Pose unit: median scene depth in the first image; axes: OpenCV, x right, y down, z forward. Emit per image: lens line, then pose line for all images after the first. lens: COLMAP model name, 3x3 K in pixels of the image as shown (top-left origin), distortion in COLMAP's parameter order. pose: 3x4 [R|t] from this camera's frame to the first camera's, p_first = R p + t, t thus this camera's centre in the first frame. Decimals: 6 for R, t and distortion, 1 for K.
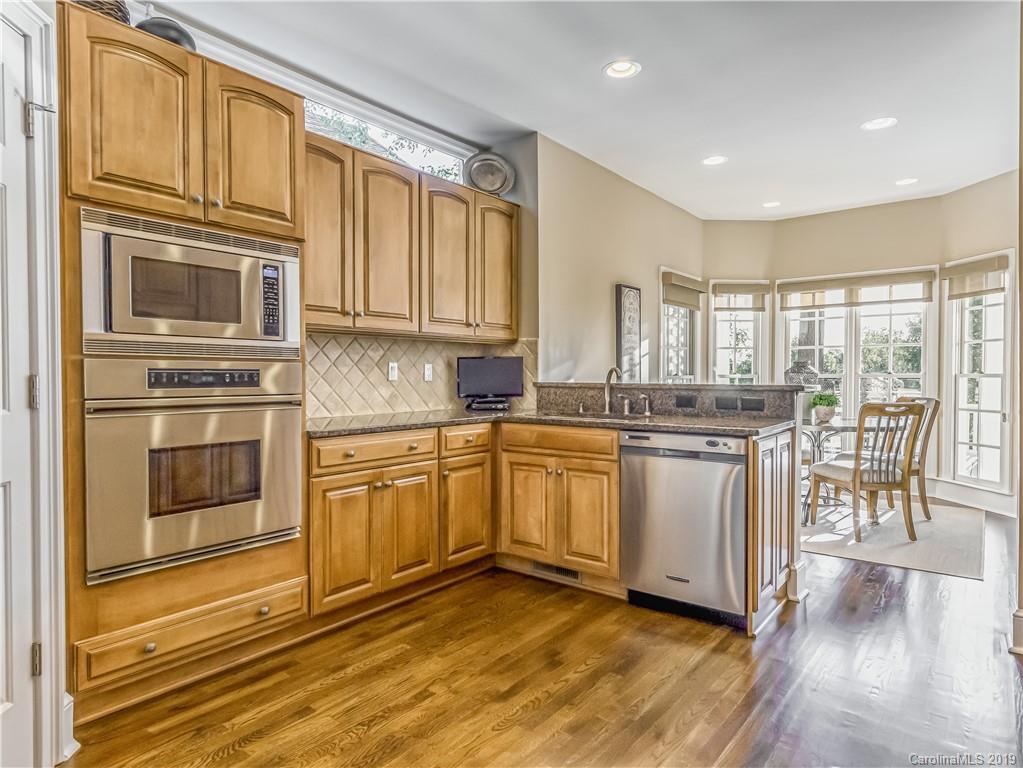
lens RADIAL K [[613.1, 0, 508.8], [0, 613.1, 388.9], [0, 0, 1]] dist [0.006167, -0.001139]
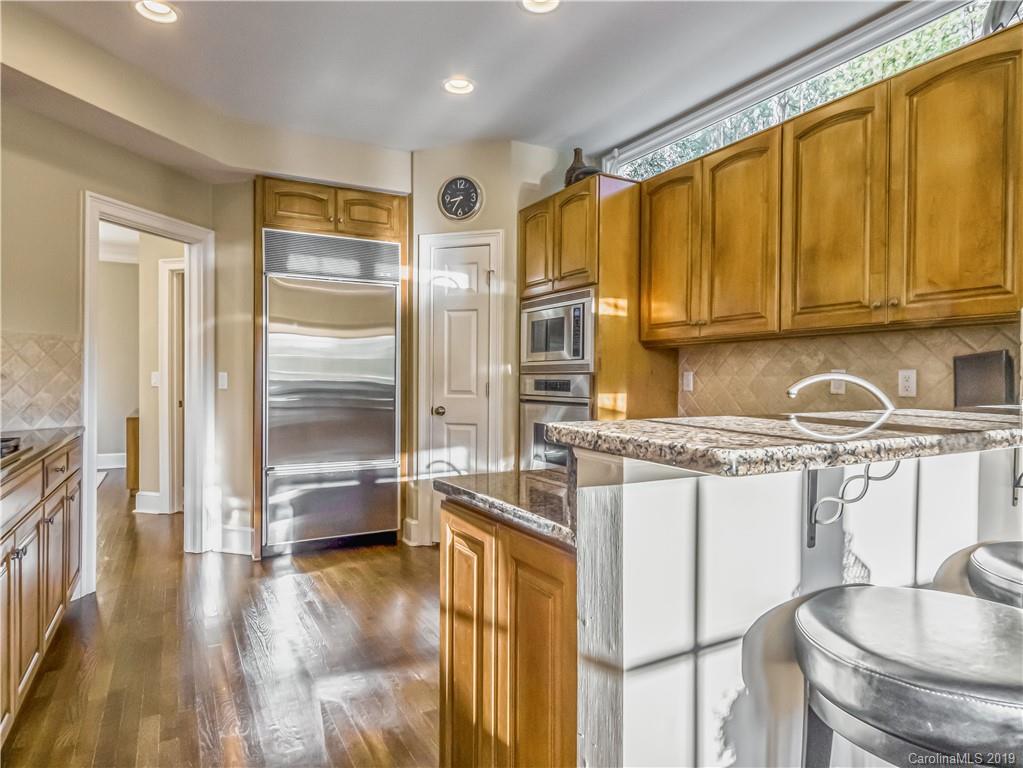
lens RADIAL K [[613.1, 0, 511.3], [0, 613.1, 384.1], [0, 0, 1]] dist [0.006167, -0.001139]
pose [[-0.374059, 0.007631, -0.927374, 0.671588], [-0.025791, 0.999494, 0.018627, -0.029987], [0.927046, 0.030886, -0.373673, 0.935953]]
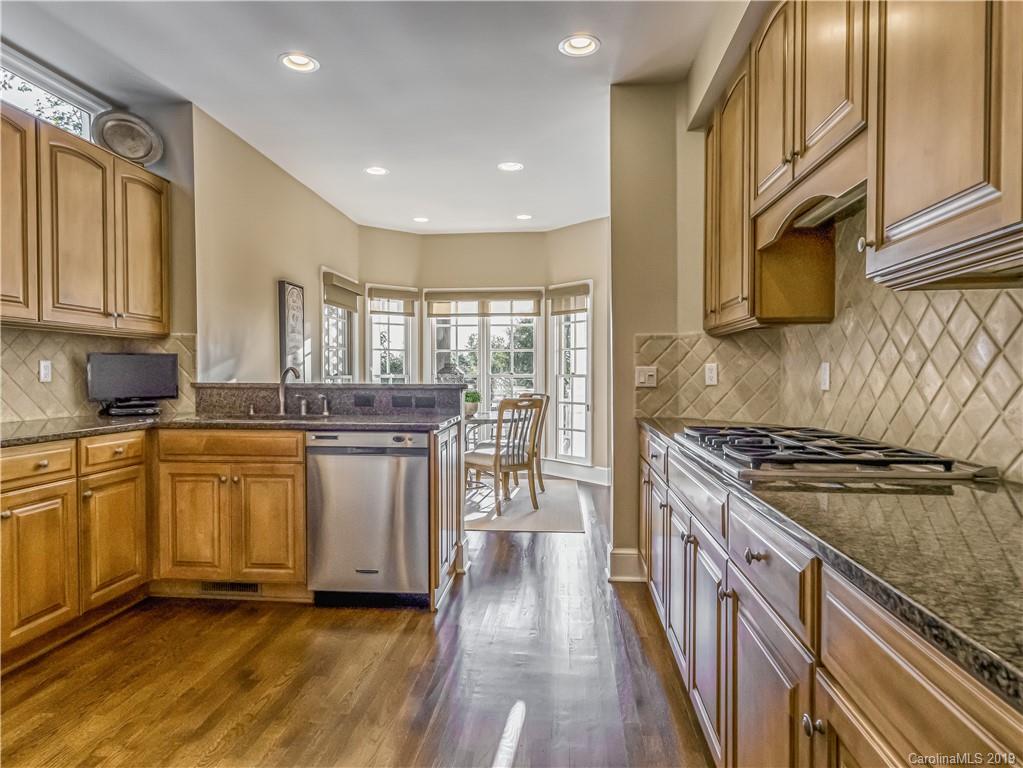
lens RADIAL K [[613.1, 0, 509.6], [0, 613.1, 388.2], [0, 0, 1]] dist [0.006167, -0.001139]
pose [[0.834835, -0.010116, 0.550407, -0.075080], [0.010638, 0.999941, 0.002242, -0.000045], [-0.550397, 0.003983, 0.834894, -0.000263]]
